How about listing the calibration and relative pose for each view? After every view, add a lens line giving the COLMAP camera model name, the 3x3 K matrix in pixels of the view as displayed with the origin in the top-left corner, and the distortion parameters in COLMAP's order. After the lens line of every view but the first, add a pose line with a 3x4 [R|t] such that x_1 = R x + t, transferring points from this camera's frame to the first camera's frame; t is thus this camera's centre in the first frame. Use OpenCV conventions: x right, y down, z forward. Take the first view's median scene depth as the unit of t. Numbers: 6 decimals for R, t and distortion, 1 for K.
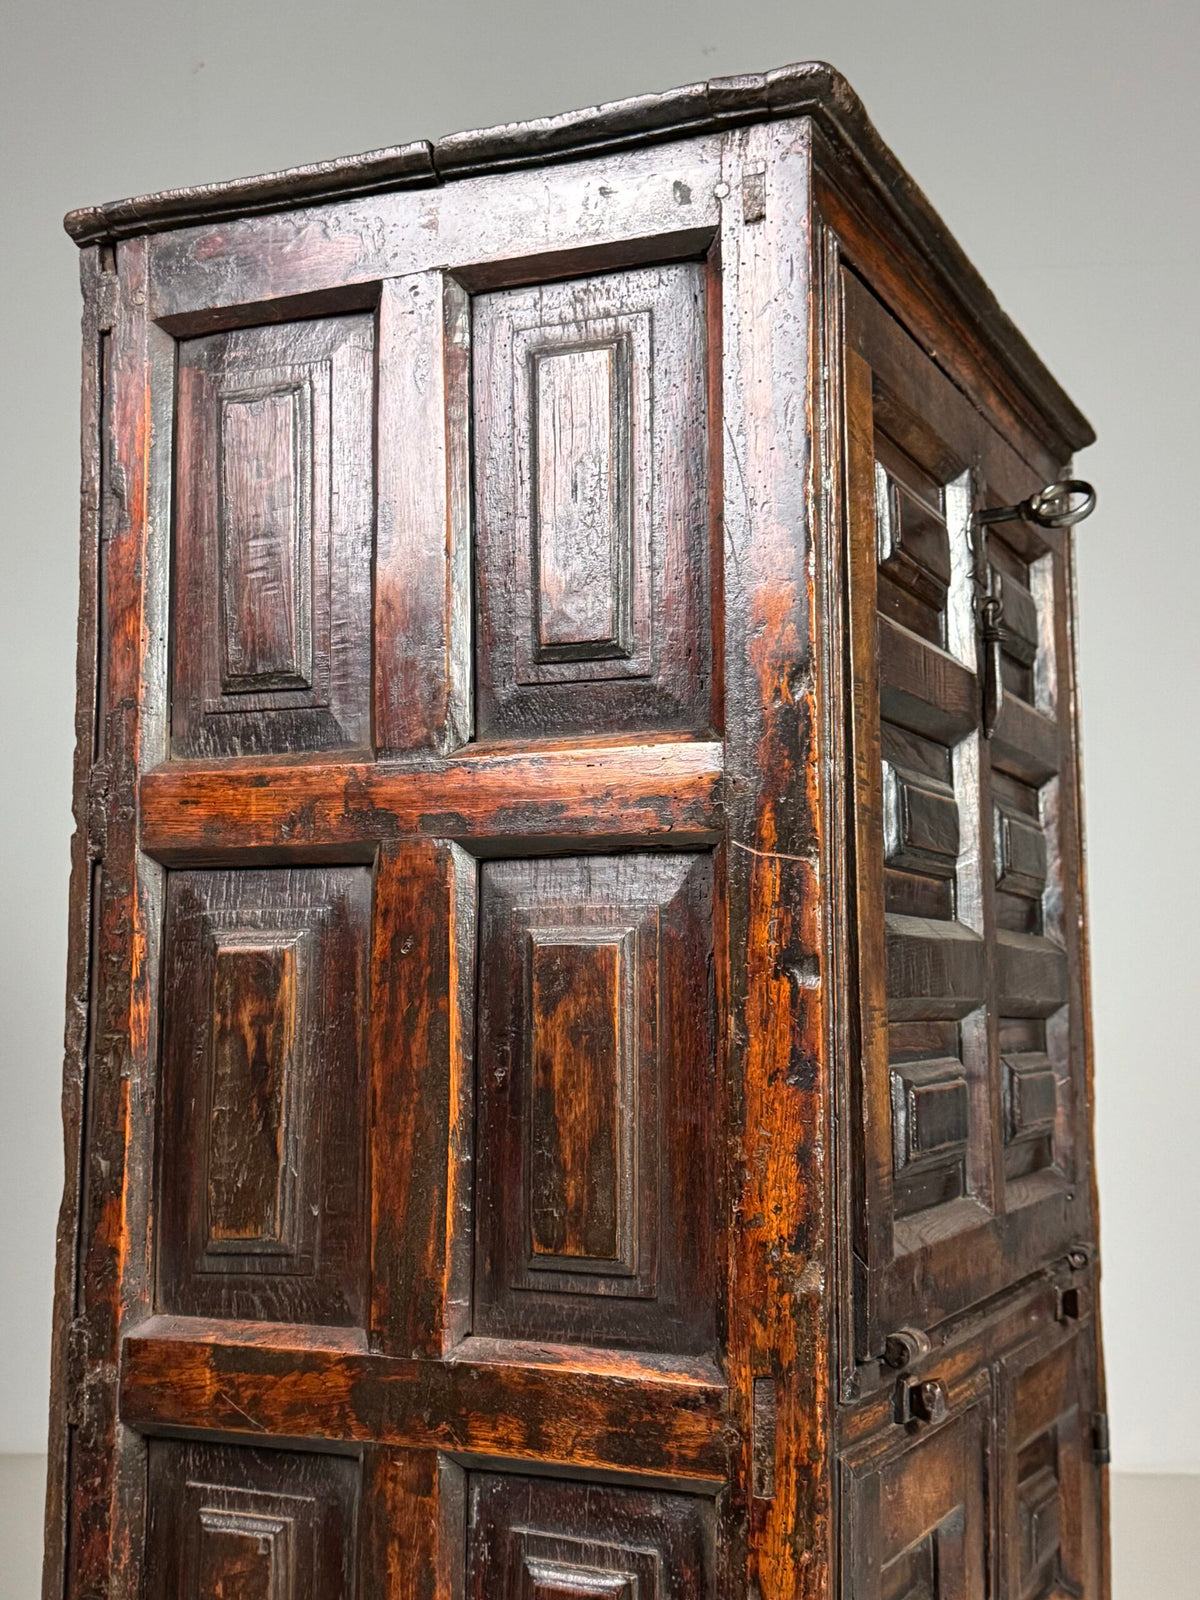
lens RADIAL K [[2002.4, 0, 605.4], [0, 2002.4, 811.6], [0, 0, 1]] dist [0.204769, -0.503865]
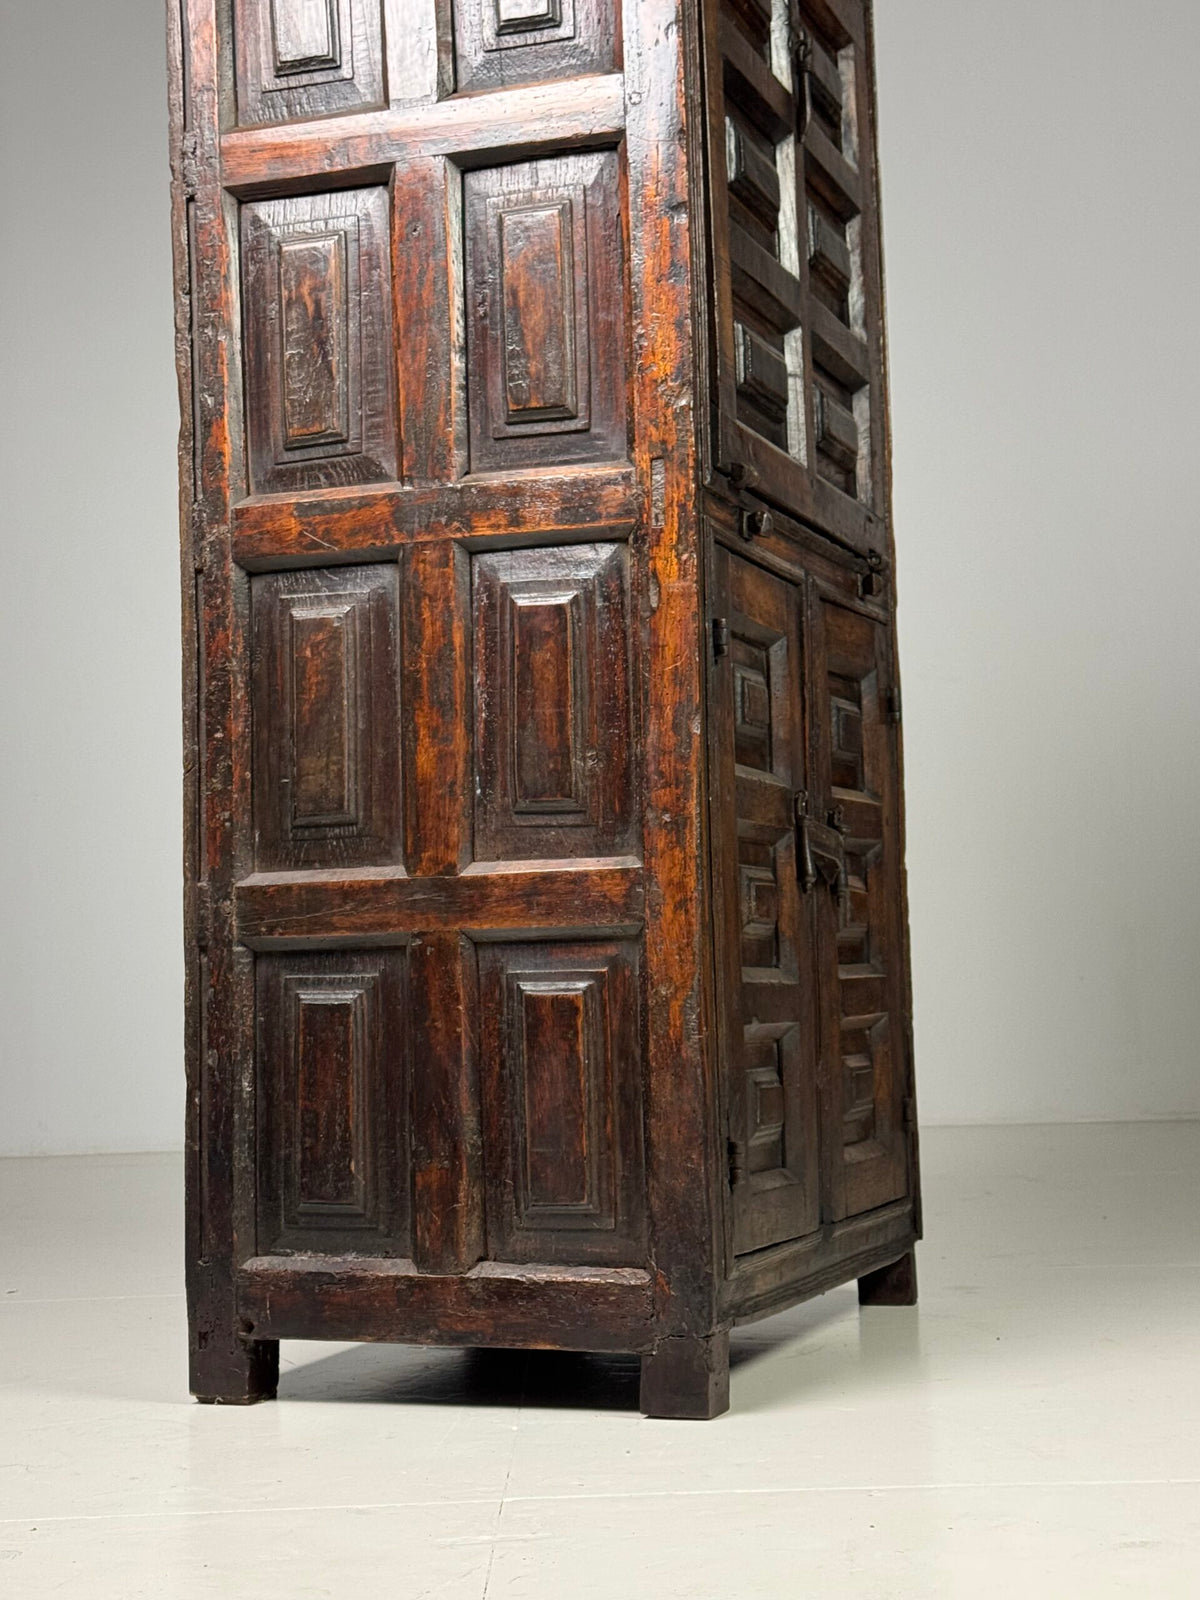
lens RADIAL K [[2540.0, 0, 619.1], [0, 2540.0, 813.3], [0, 0, 1]] dist [0.153537, 0.030111]
pose [[0.996253, -0.025221, 0.082729, -0.119728], [0.022651, 0.999236, 0.031857, 0.457659], [-0.083469, -0.029864, 0.996063, -0.974020]]
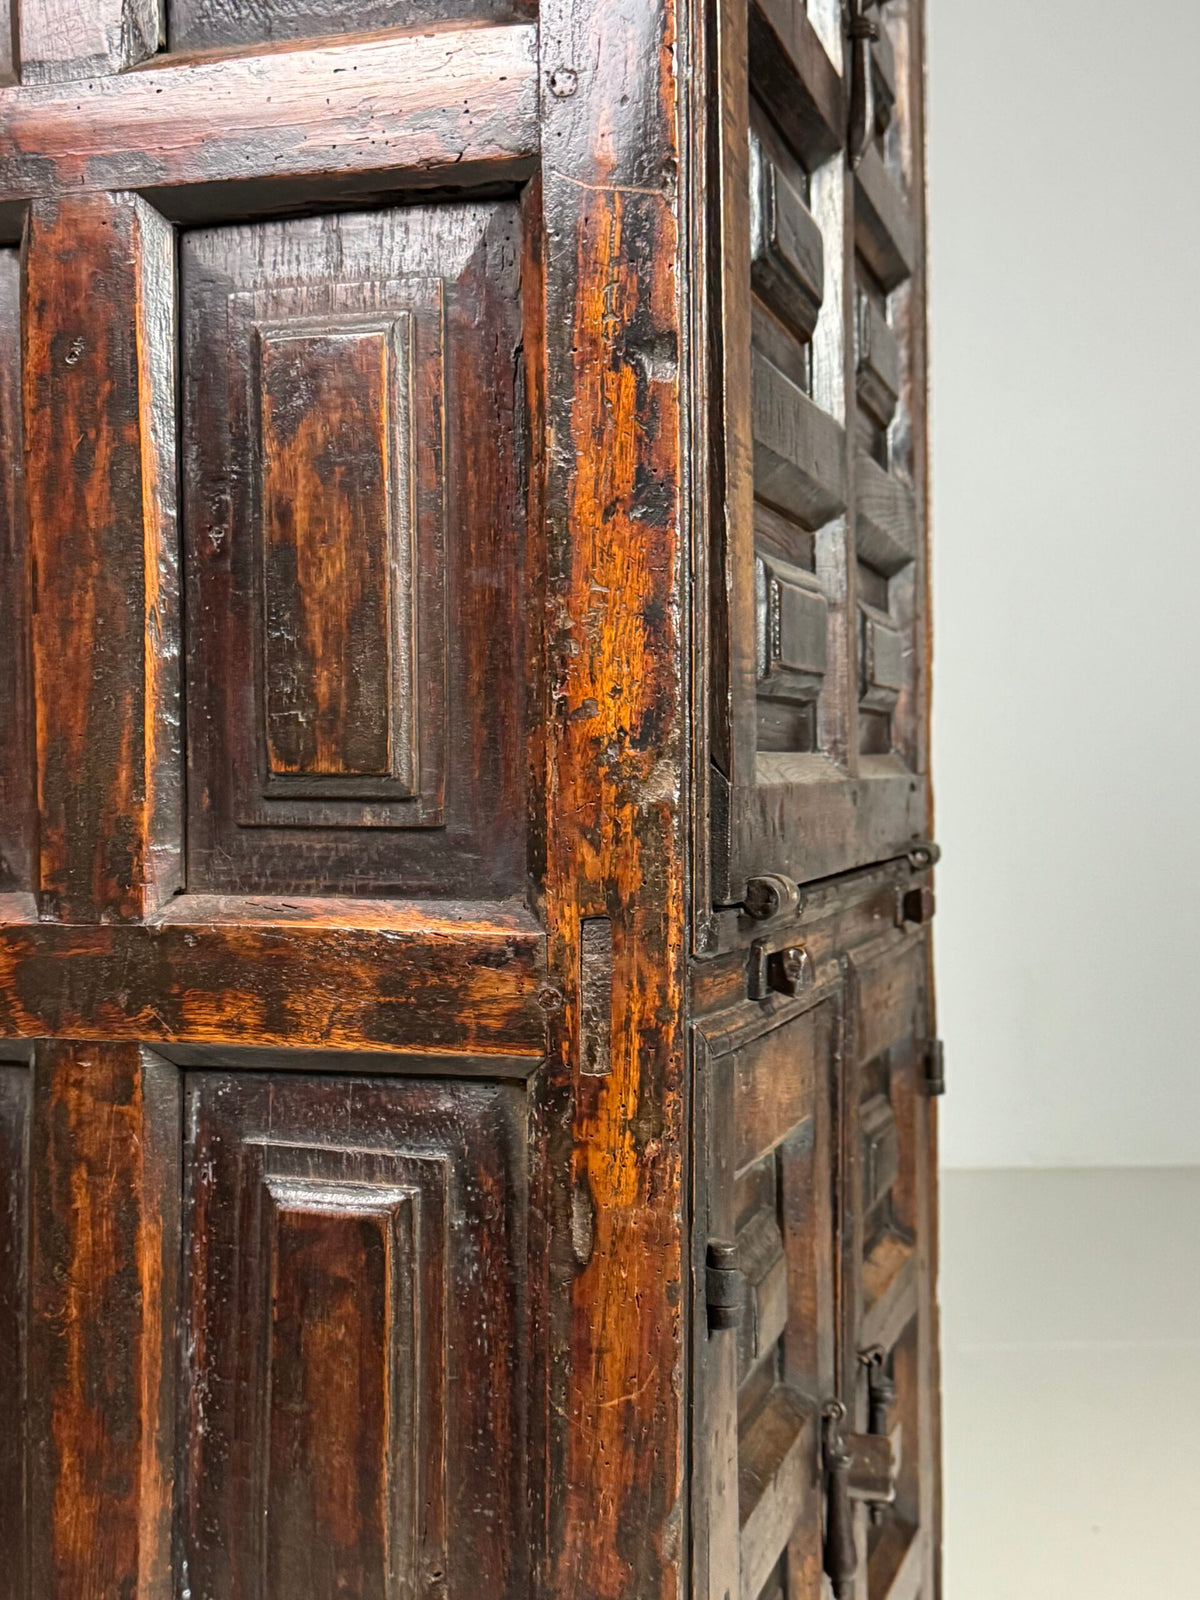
lens RADIAL K [[2002.4, 0, 605.4], [0, 2002.4, 811.6], [0, 0, 1]] dist [0.204769, -0.503865]
pose [[0.990922, -0.010791, 0.134002, -0.013360], [-0.005072, 0.993063, 0.117476, 0.143031], [-0.134340, -0.117090, 0.983993, 0.269812]]
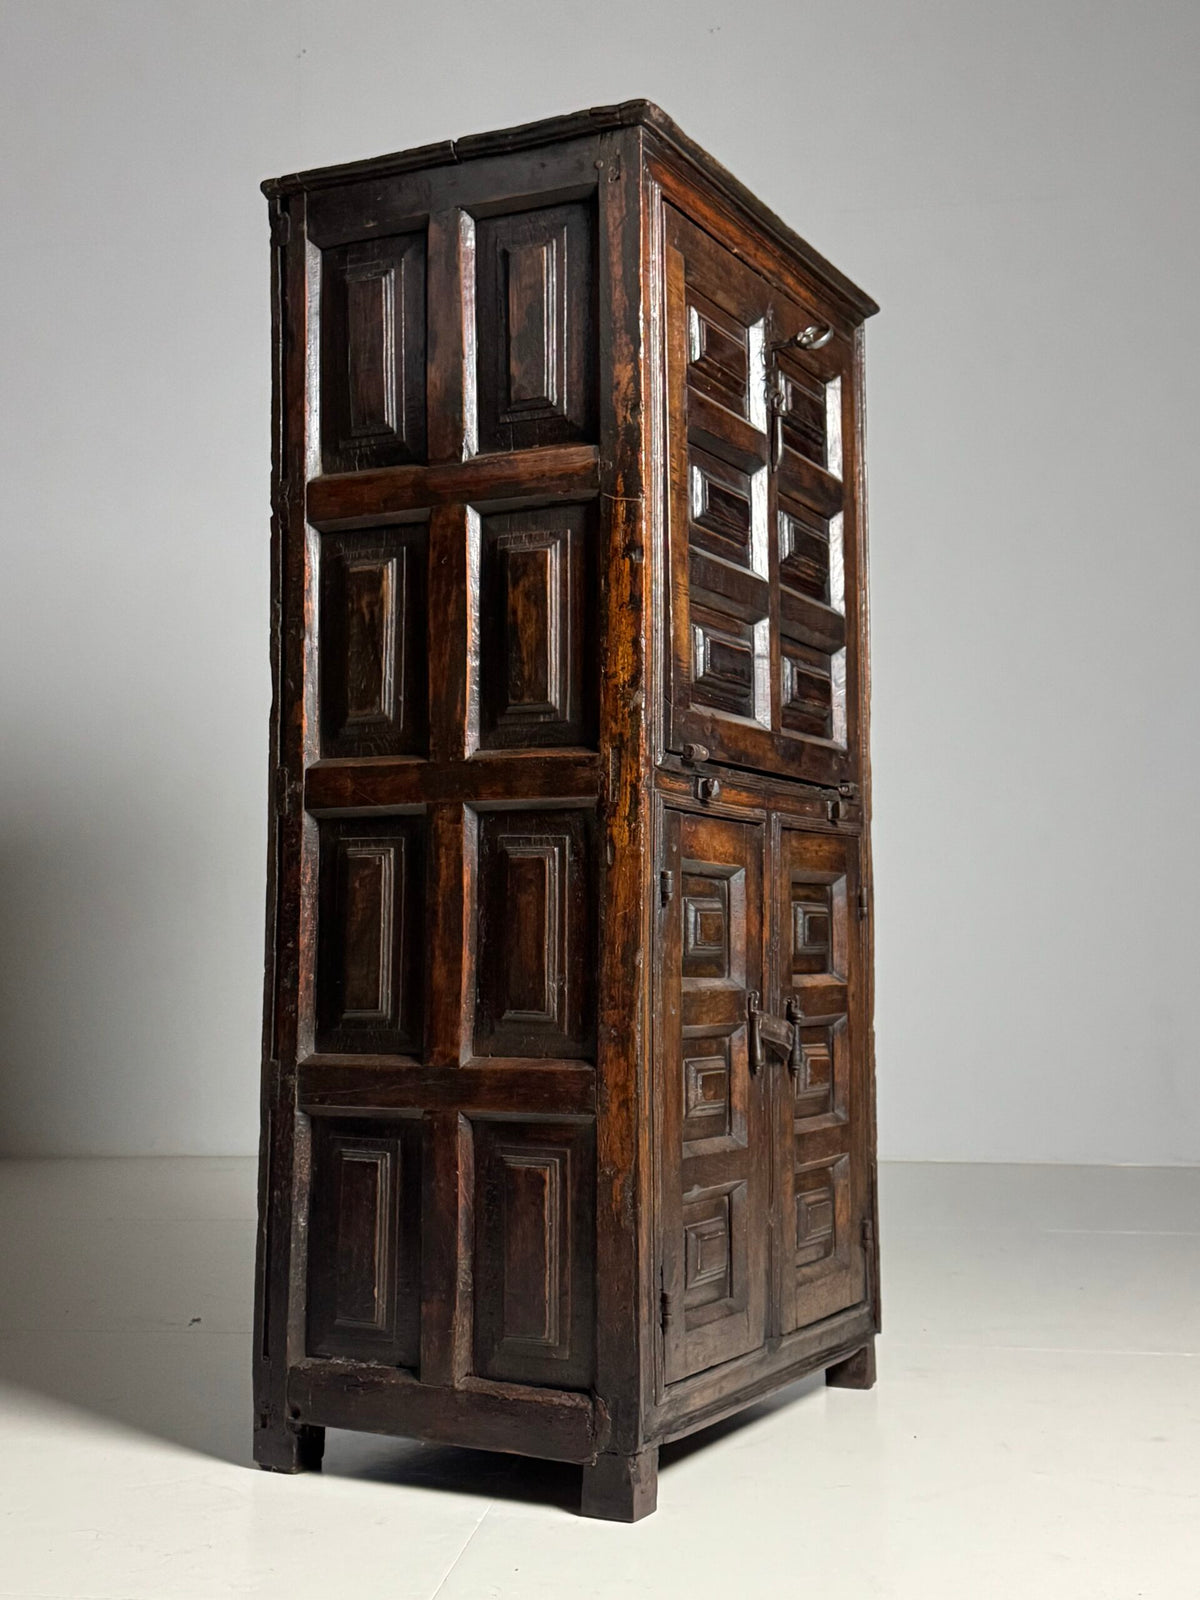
lens RADIAL K [[2002.4, 0, 605.4], [0, 2002.4, 811.6], [0, 0, 1]] dist [0.204769, -0.503865]
pose [[0.999019, -0.006055, -0.043866, 0.144194], [0.007179, 0.999649, 0.025497, 0.267829], [0.043697, -0.025787, 0.998712, -0.974214]]
